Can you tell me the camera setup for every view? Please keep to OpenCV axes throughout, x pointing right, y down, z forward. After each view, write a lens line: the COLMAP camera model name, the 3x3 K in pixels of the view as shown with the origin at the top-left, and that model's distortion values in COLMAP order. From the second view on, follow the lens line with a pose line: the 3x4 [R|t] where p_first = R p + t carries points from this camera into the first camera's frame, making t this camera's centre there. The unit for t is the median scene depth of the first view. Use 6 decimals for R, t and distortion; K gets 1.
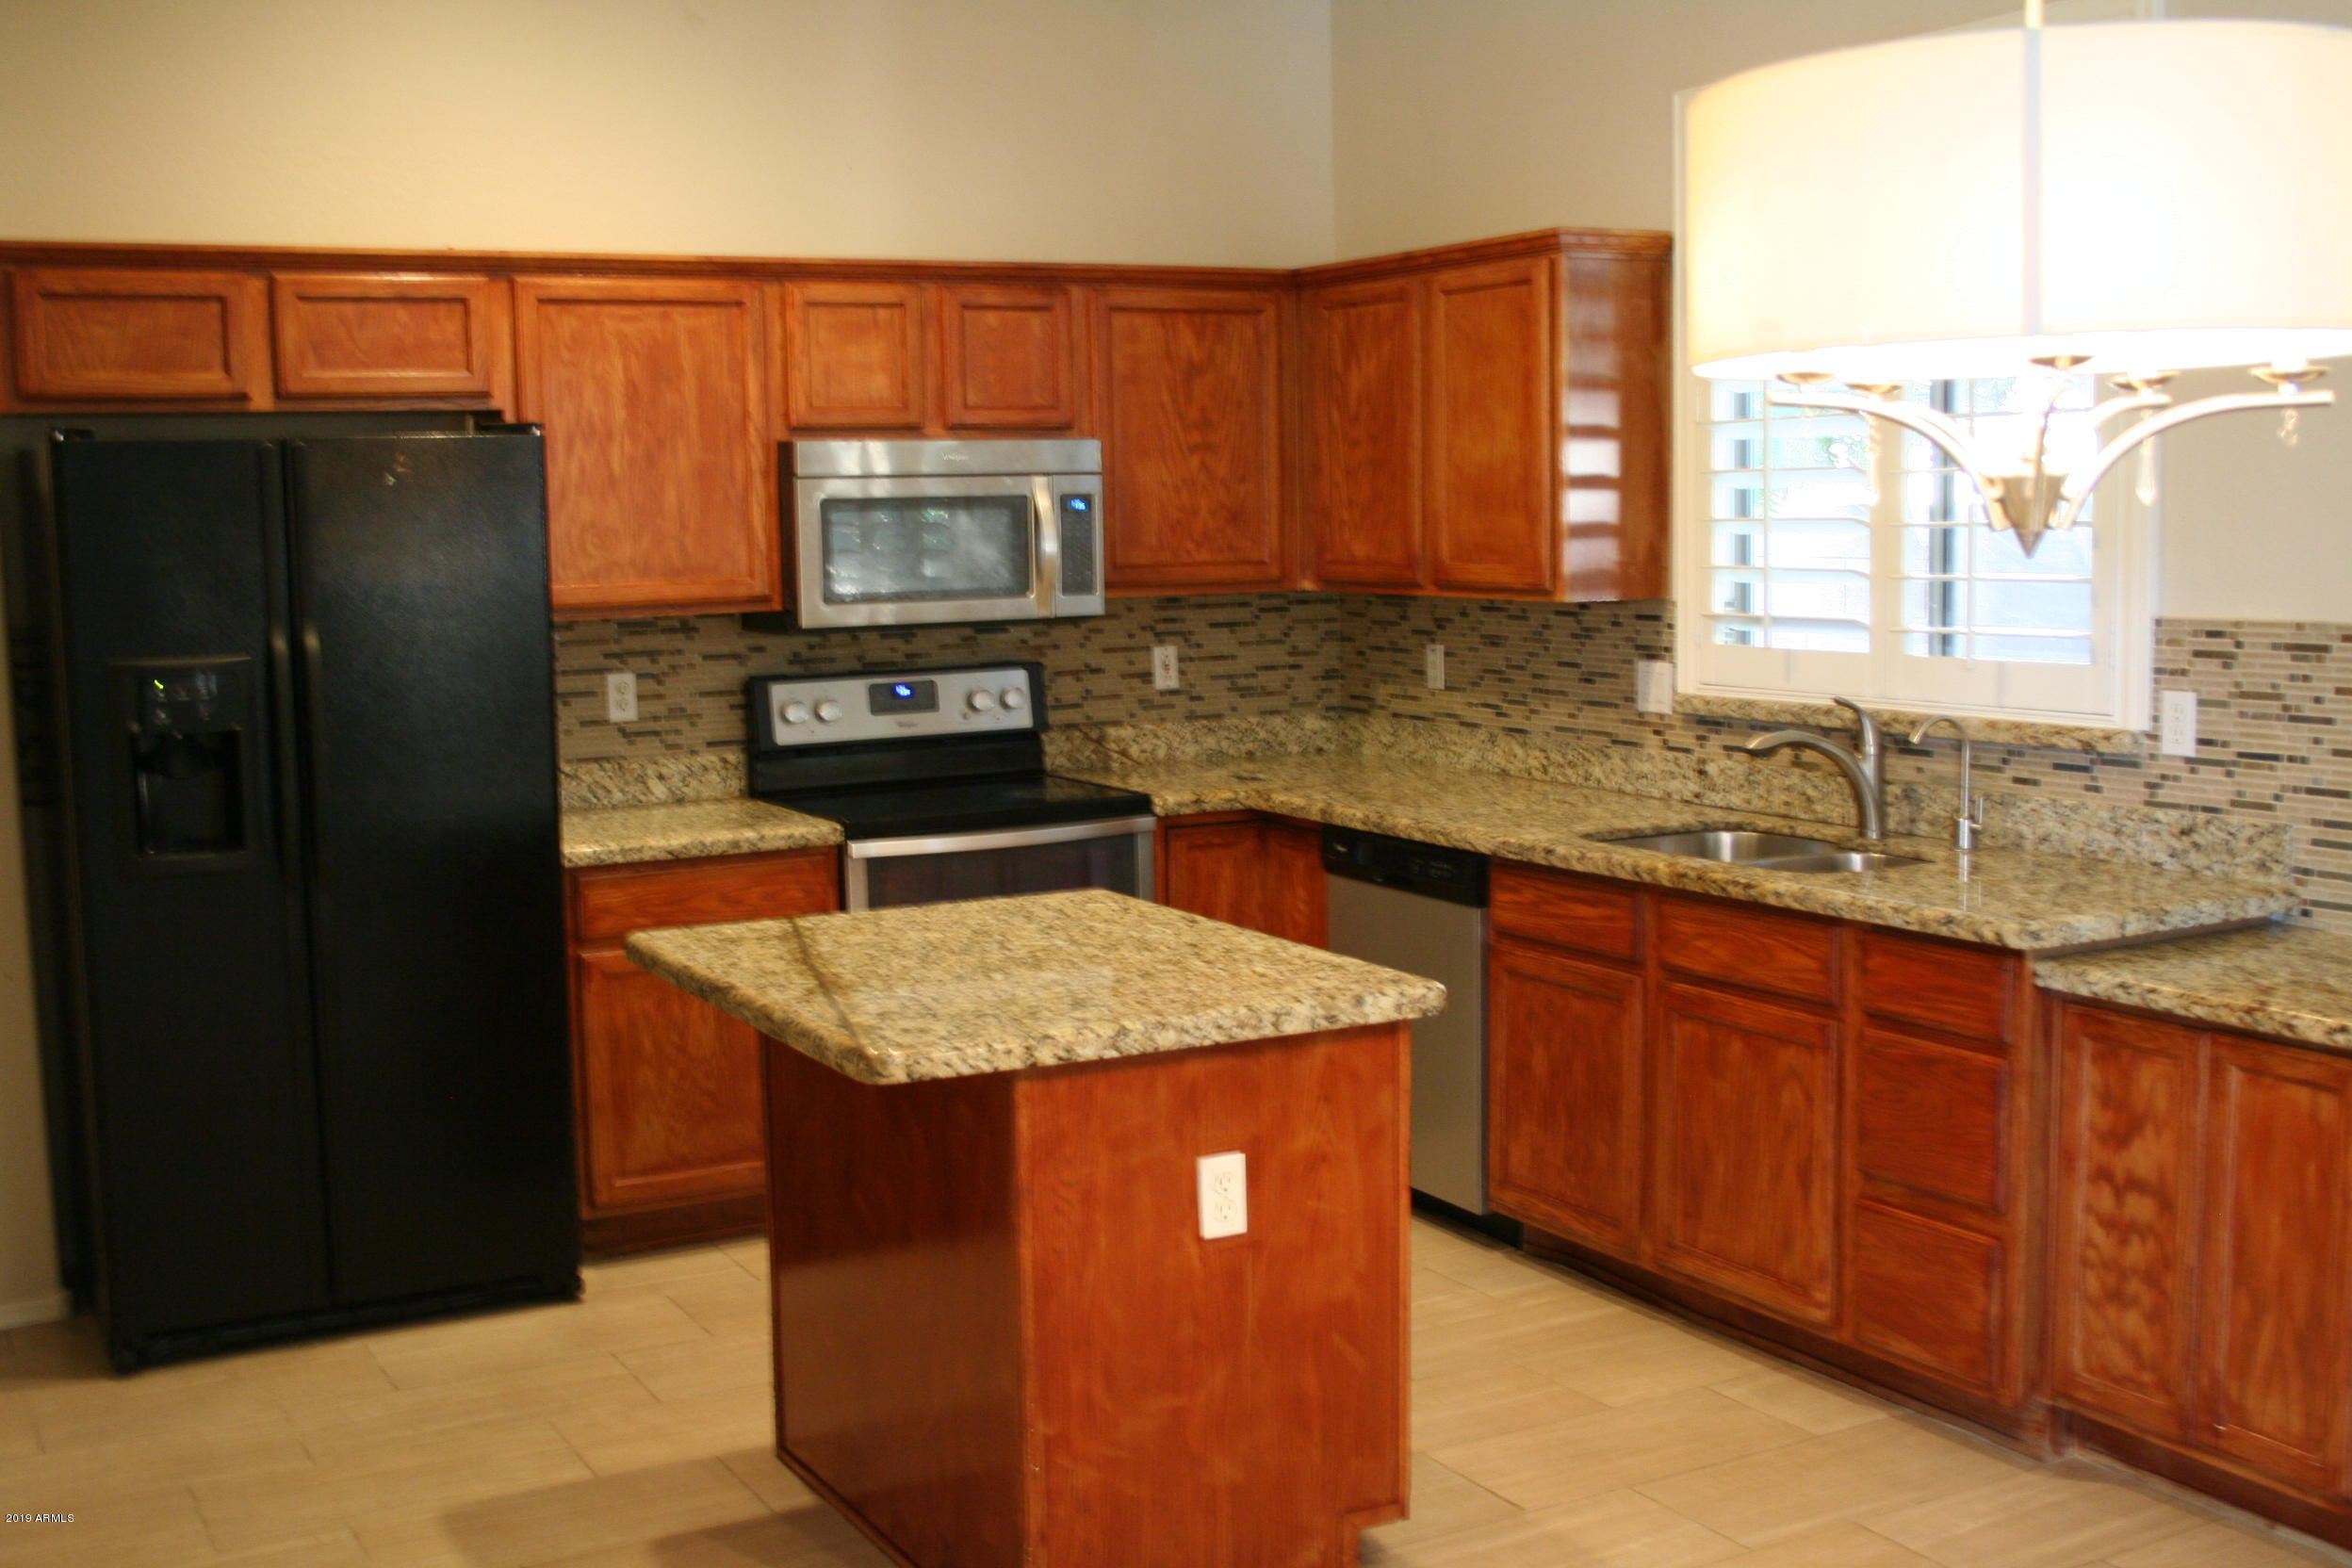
lens RADIAL K [[2568.5, 0, 1181.6], [0, 2568.5, 799.1], [0, 0, 1]] dist [-0.066648, 0.000000]
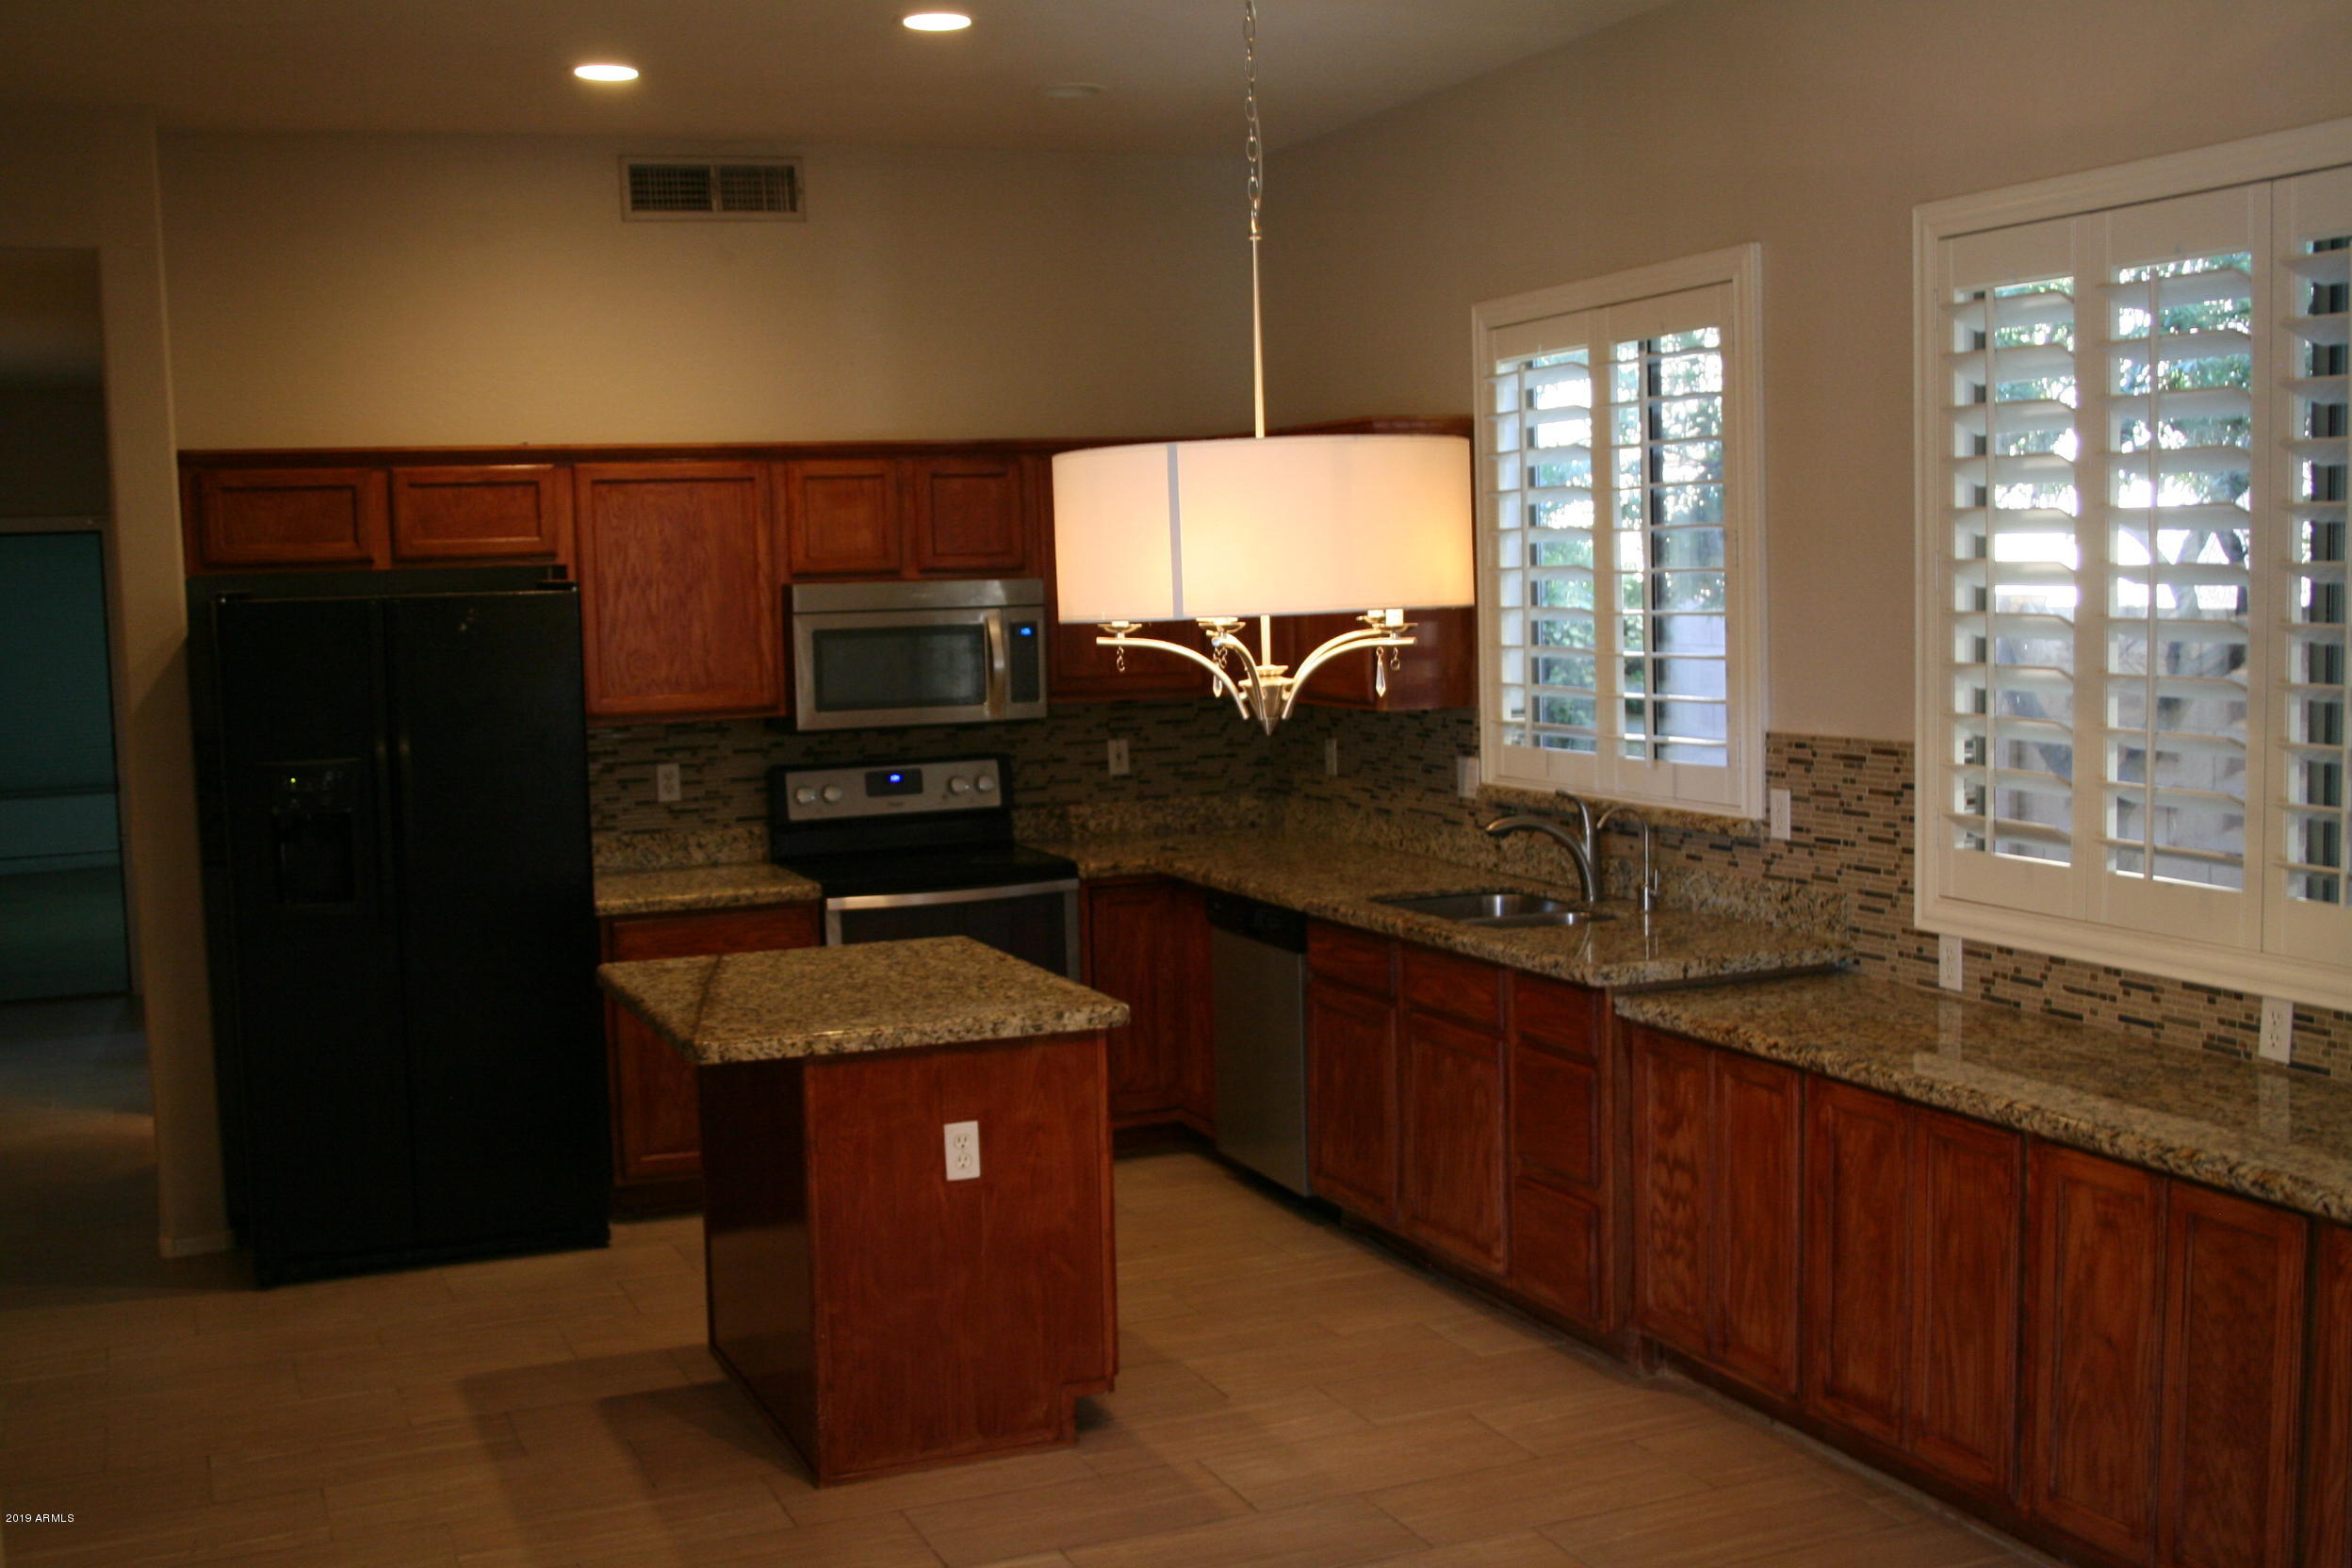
lens RADIAL K [[2568.5, 0, 1169.9], [0, 2568.5, 781.0], [0, 0, 1]] dist [-0.066648, 0.000000]
pose [[0.993847, 0.001755, -0.110748, 0.197263], [-0.004749, 0.999630, -0.026777, -0.009049], [0.110661, 0.027138, 0.993488, -0.279846]]
